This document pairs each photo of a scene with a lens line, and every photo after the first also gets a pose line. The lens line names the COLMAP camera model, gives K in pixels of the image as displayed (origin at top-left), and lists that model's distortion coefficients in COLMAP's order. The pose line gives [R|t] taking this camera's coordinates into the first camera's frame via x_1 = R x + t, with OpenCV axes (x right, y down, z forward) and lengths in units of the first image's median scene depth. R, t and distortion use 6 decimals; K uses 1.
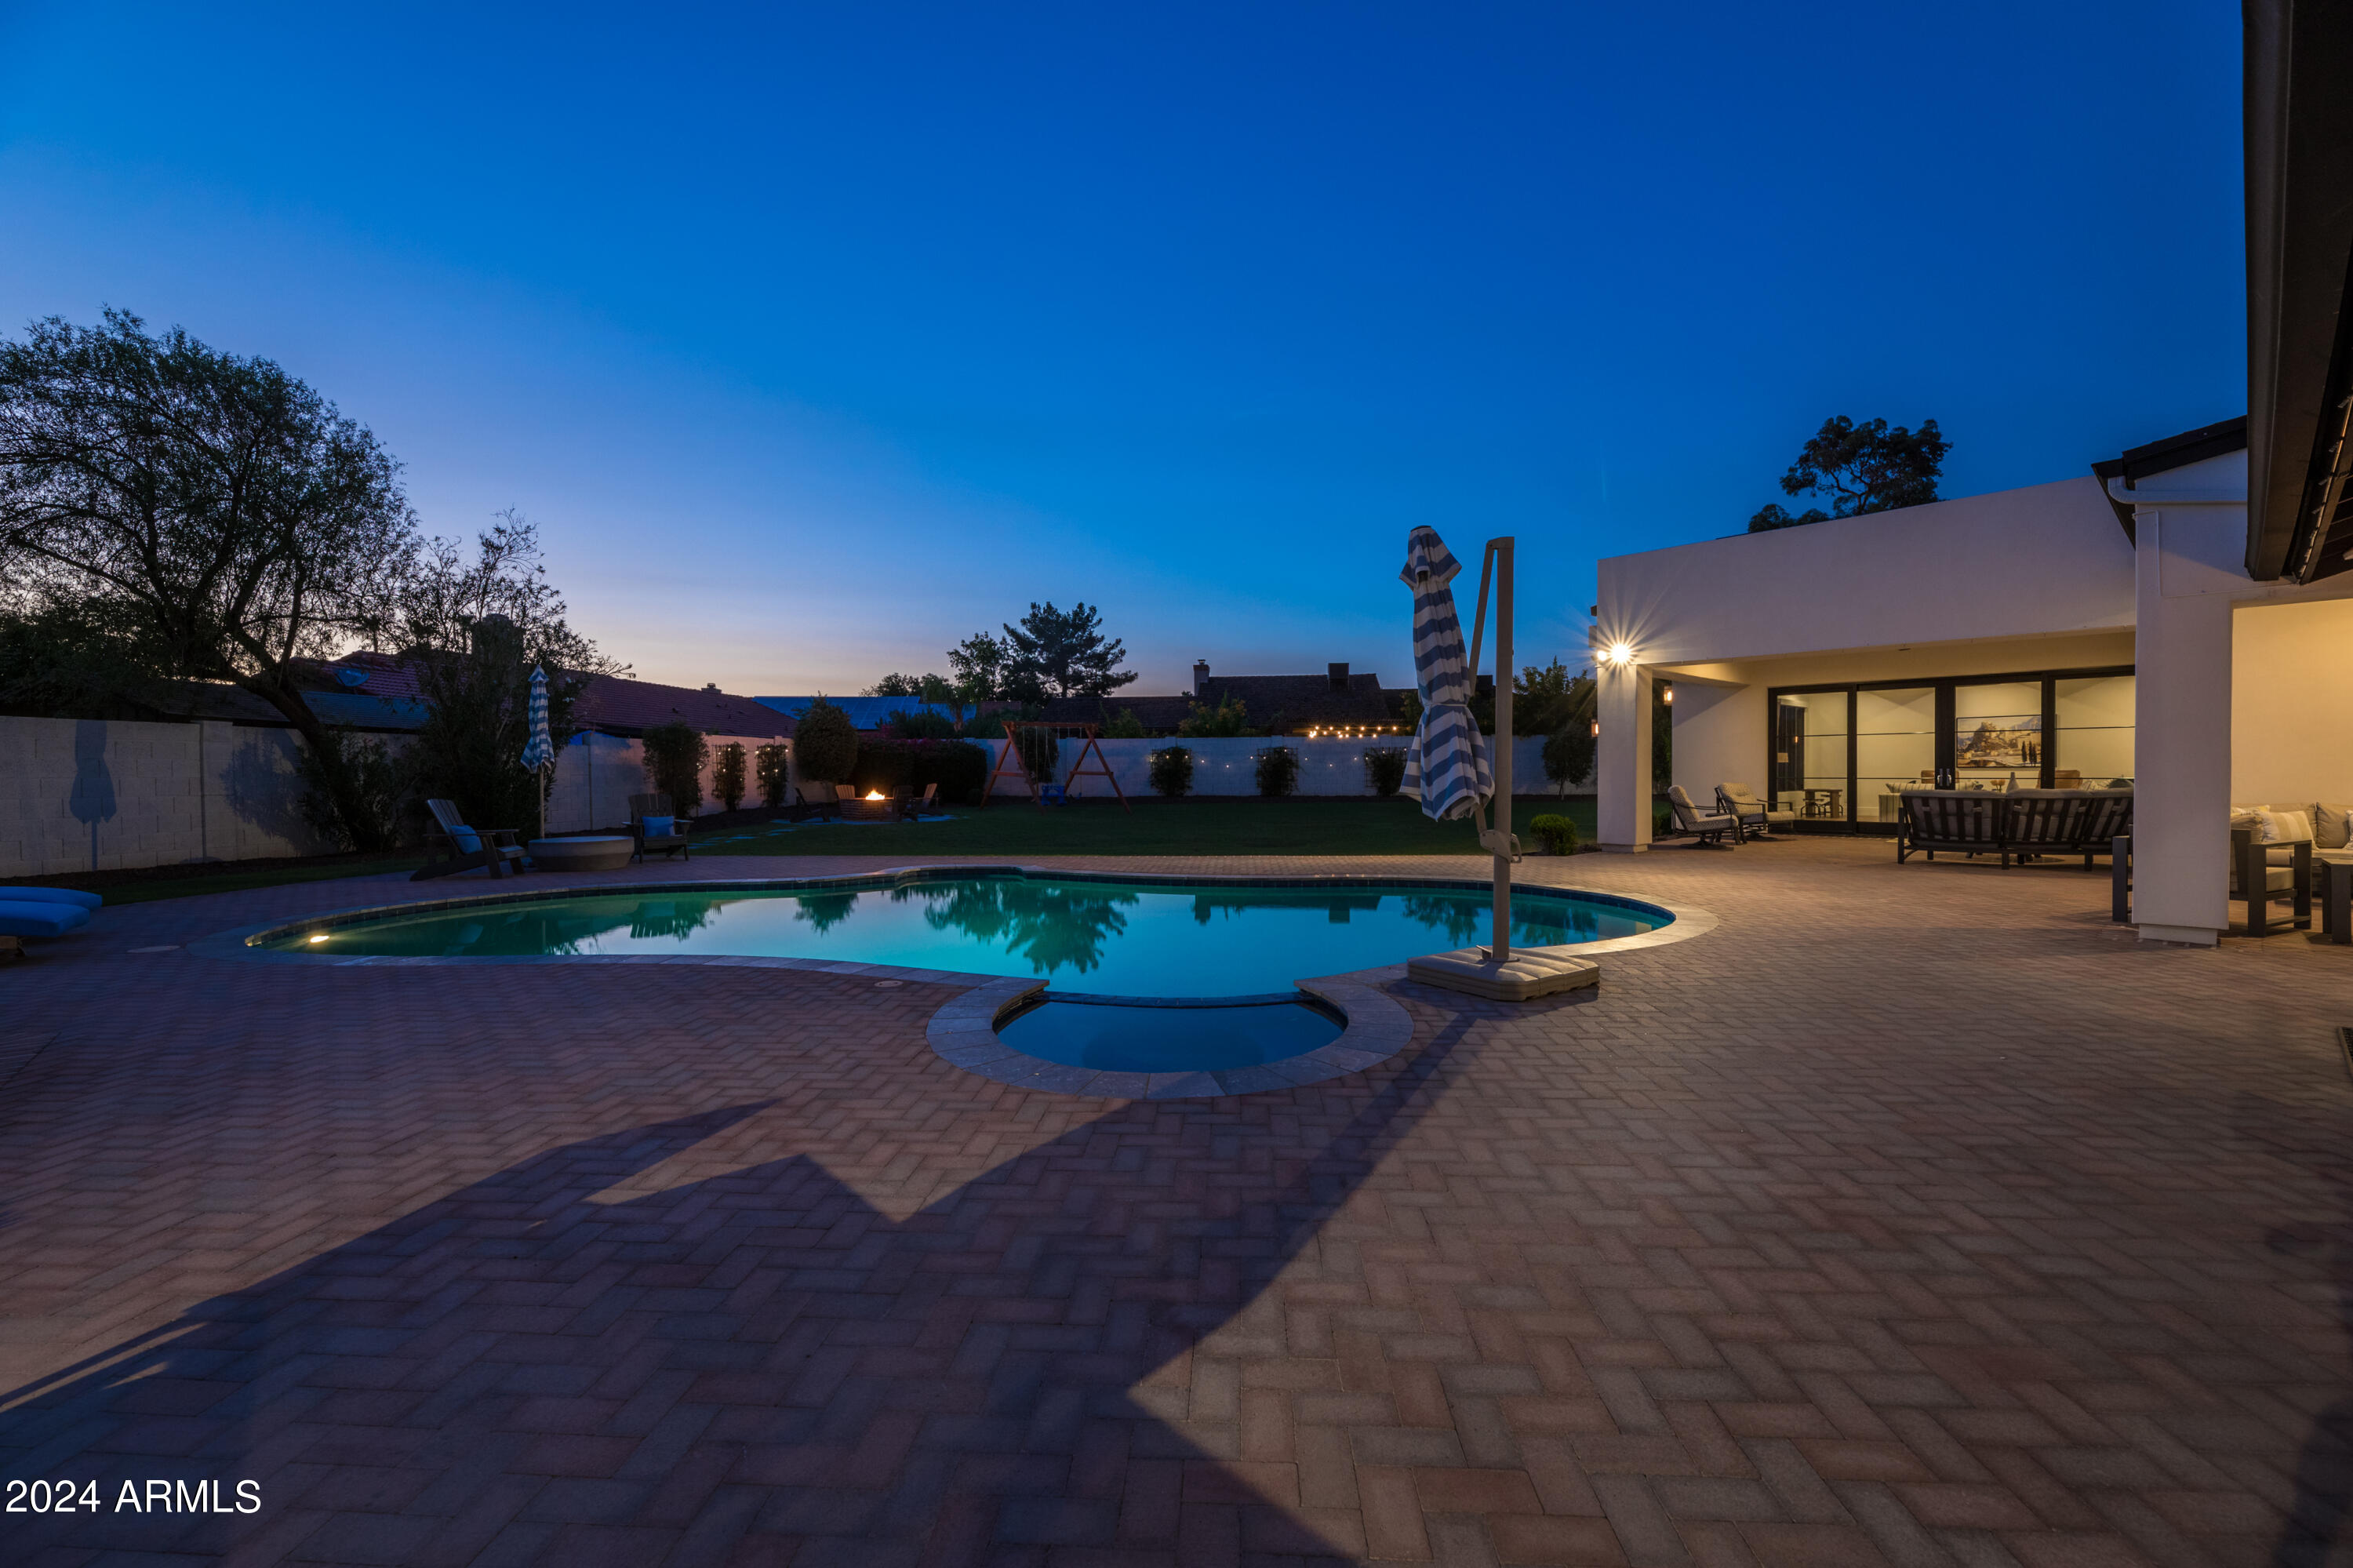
lens RADIAL K [[954.1, 0, 1198.2], [0, 954.1, 791.1], [0, 0, 1]] dist [-0.000845, 0.000642]
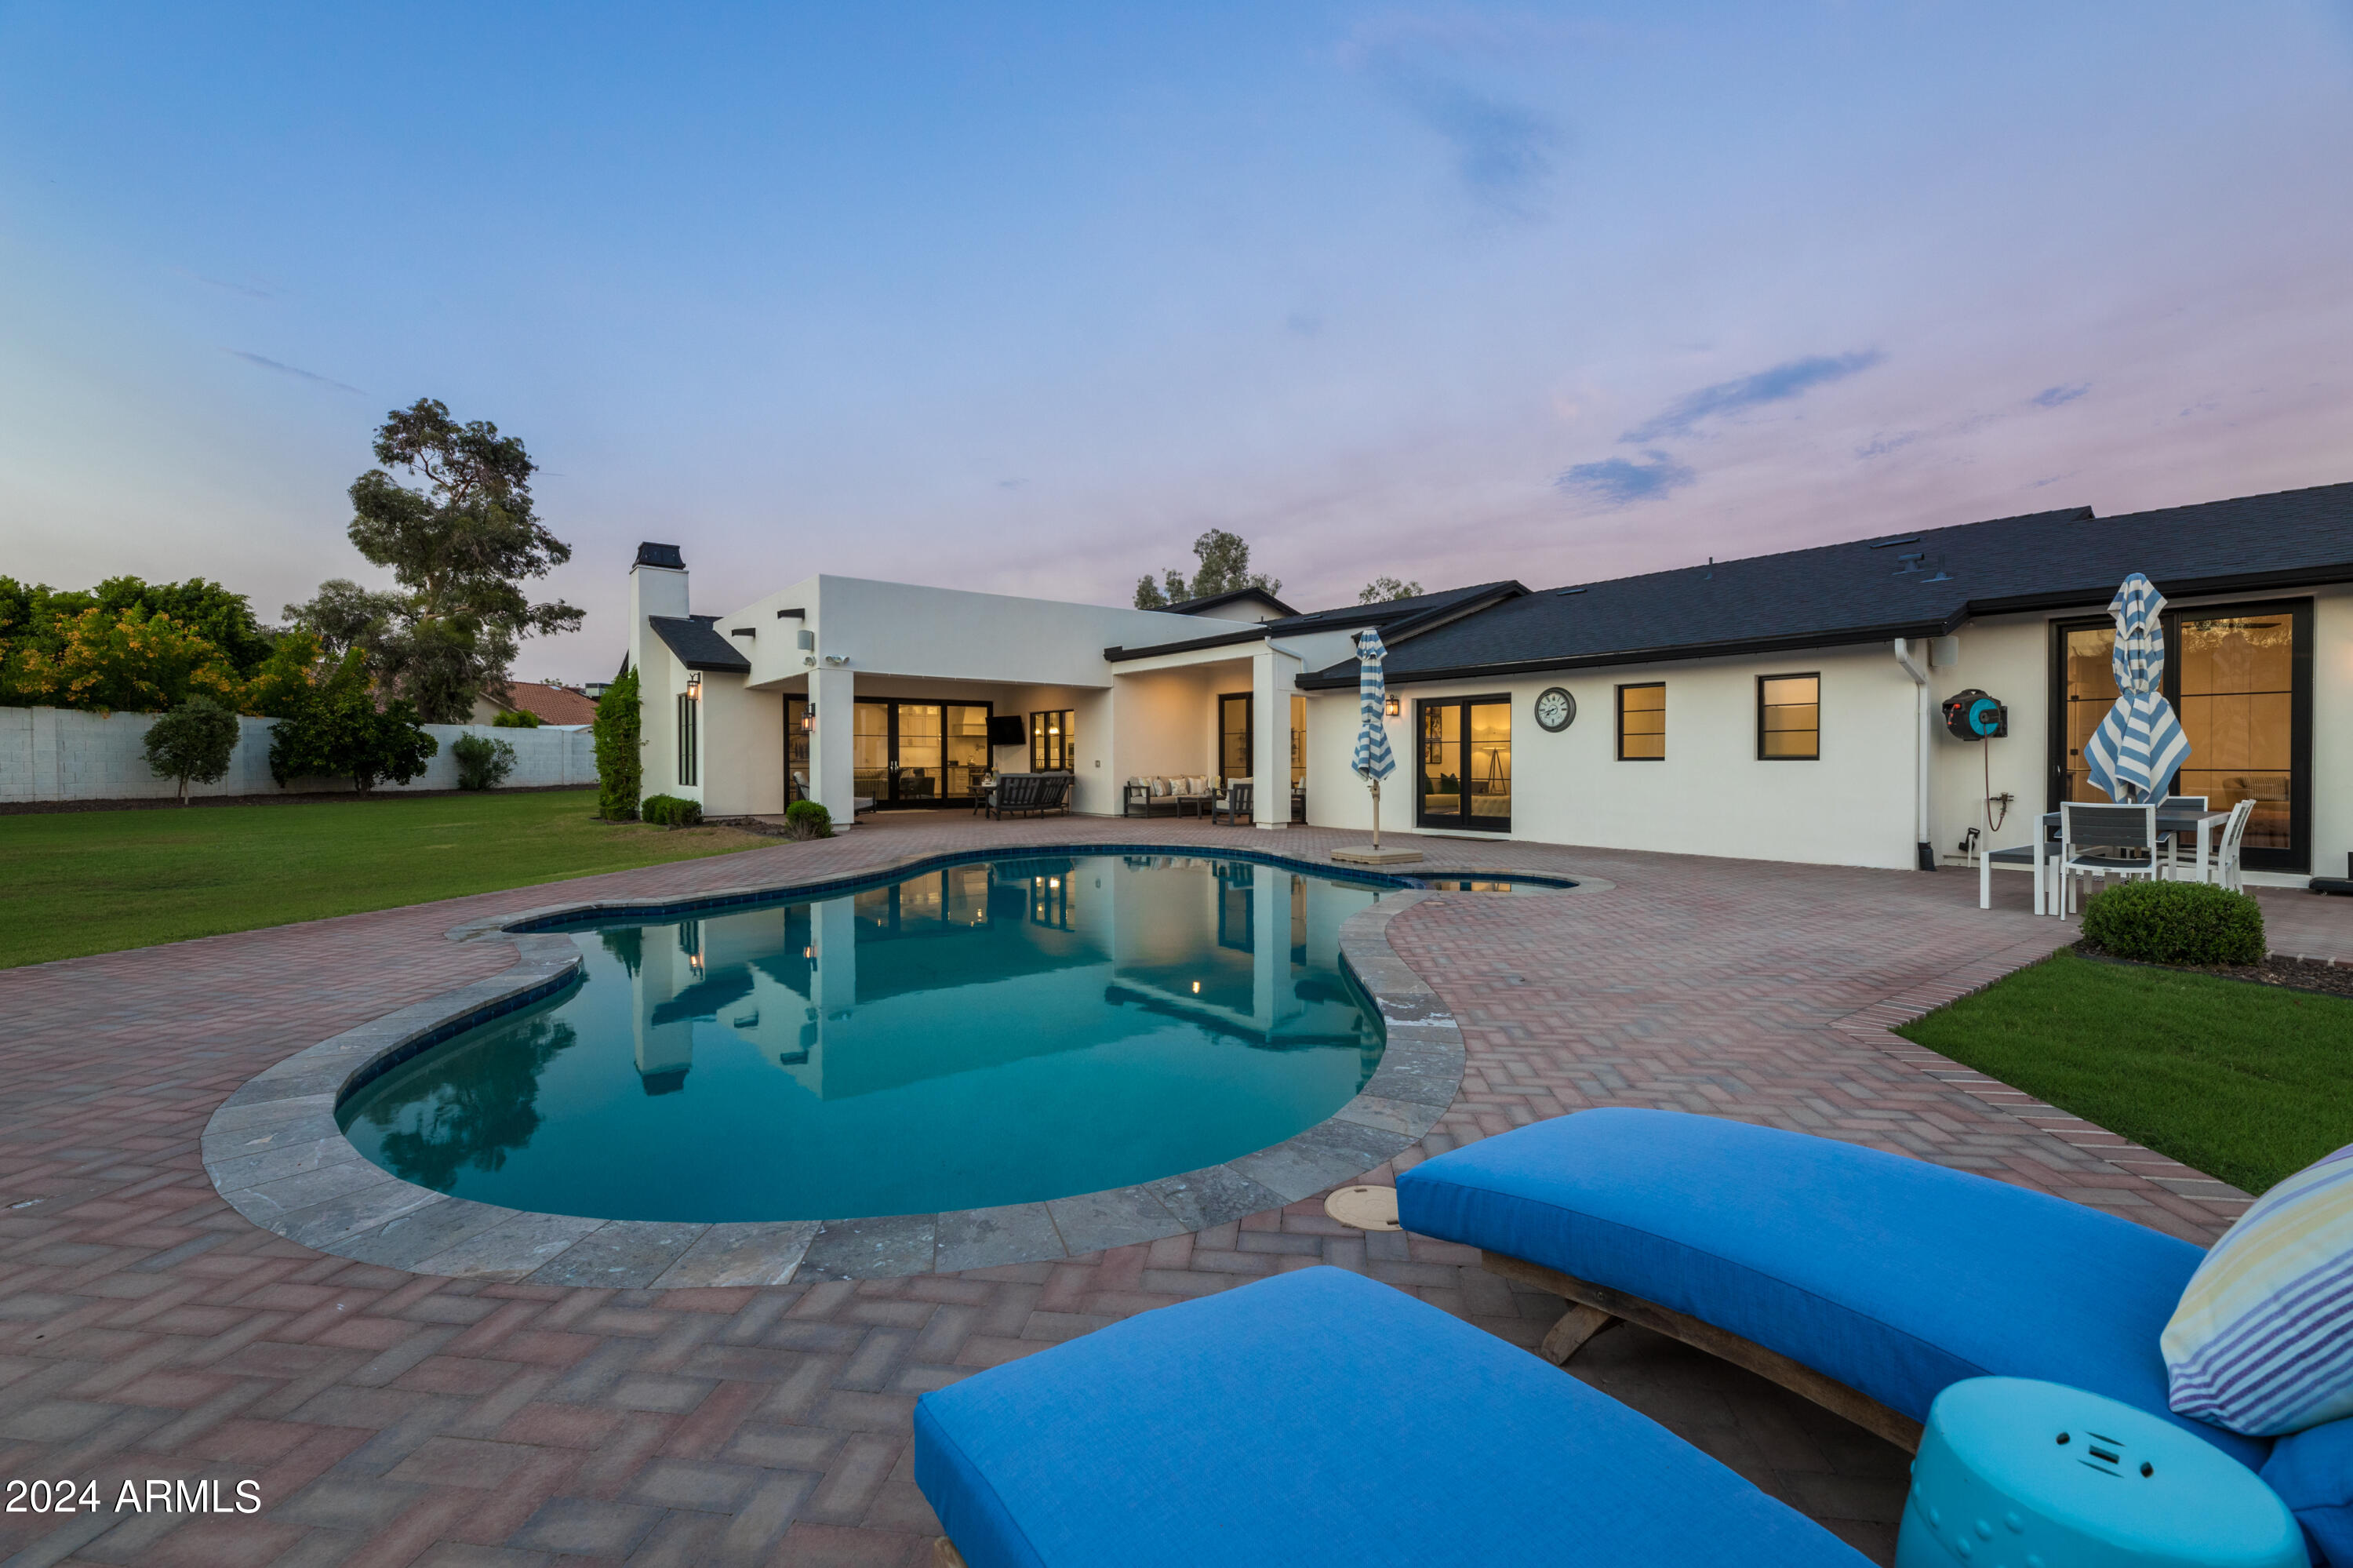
lens RADIAL K [[980.7, 0, 1156.4], [0, 980.7, 782.0], [0, 0, 1]] dist [0.003941, -0.000323]
pose [[0.095116, -0.014437, 0.995361, -0.273000], [0.022465, 0.999671, 0.012353, -0.000484], [-0.995213, 0.021185, 0.095409, 0.192801]]
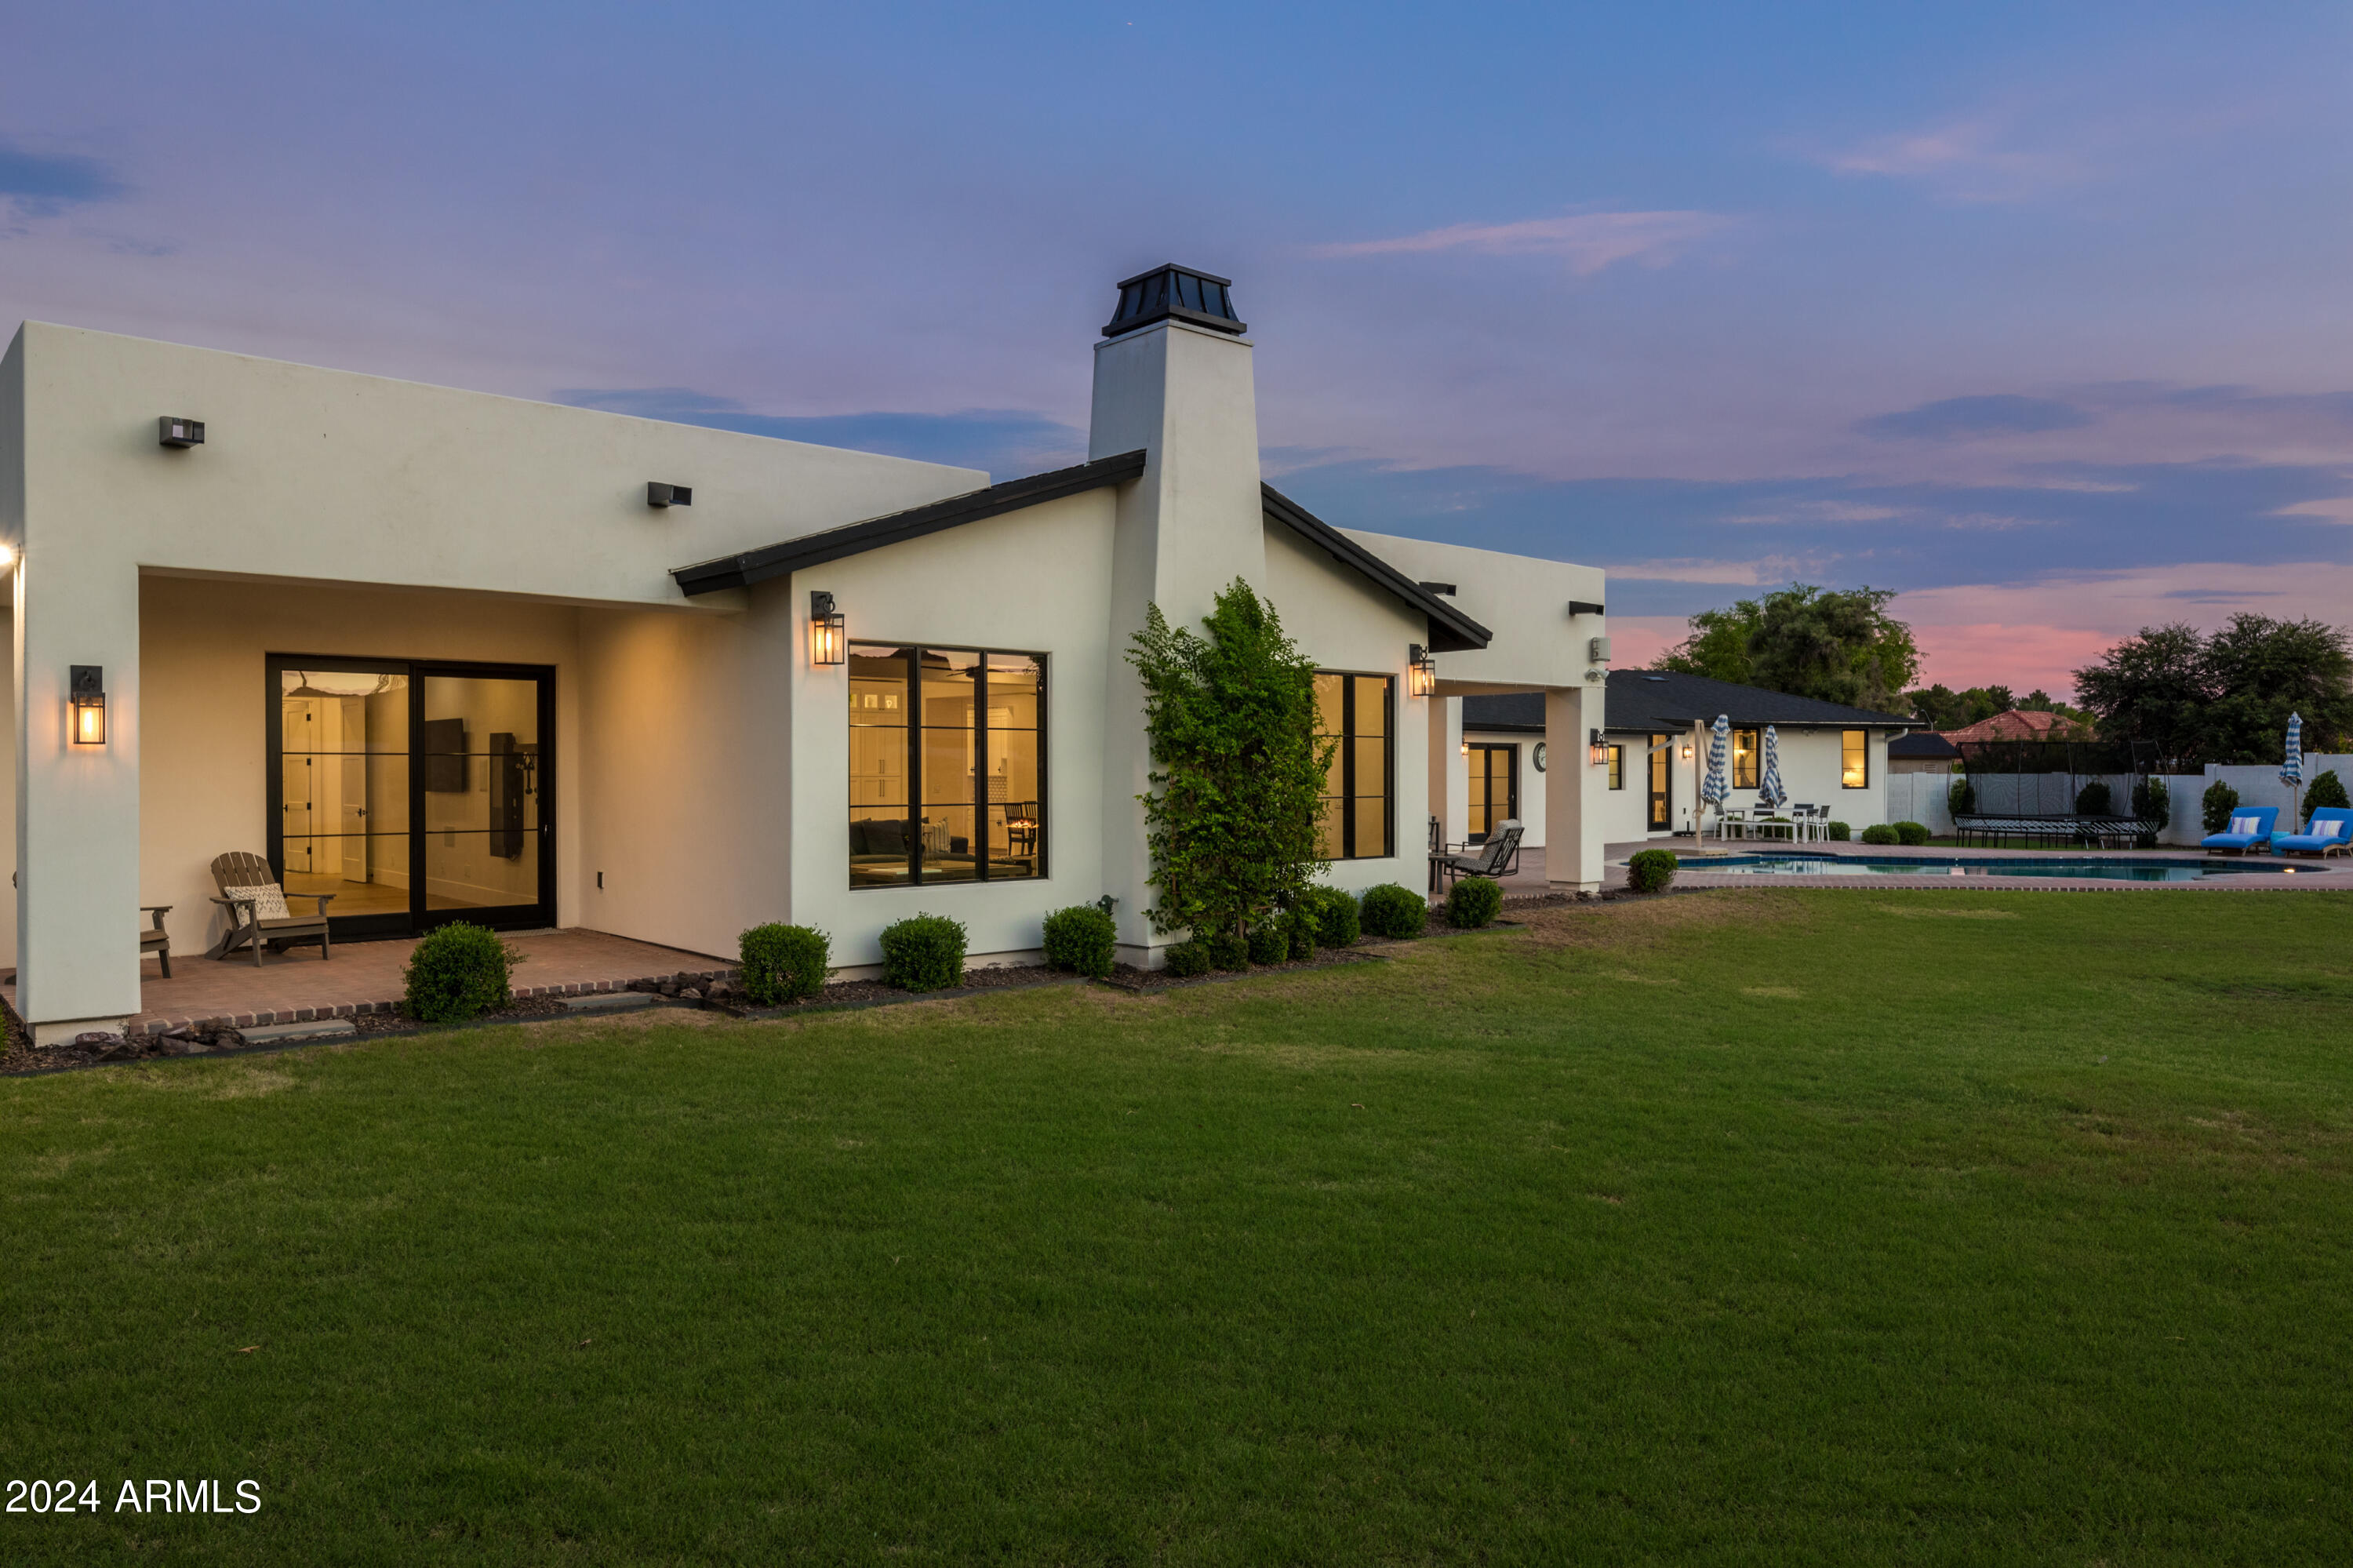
lens RADIAL K [[1556.5, 0, 1173.2], [0, 1556.5, 779.3], [0, 0, 1]] dist [0.006102, 0.002390]
pose [[-0.999939, 0.004958, -0.009861, 0.322256], [0.004679, 0.999595, 0.028060, -0.032843], [0.009996, 0.028012, -0.999558, 0.959888]]
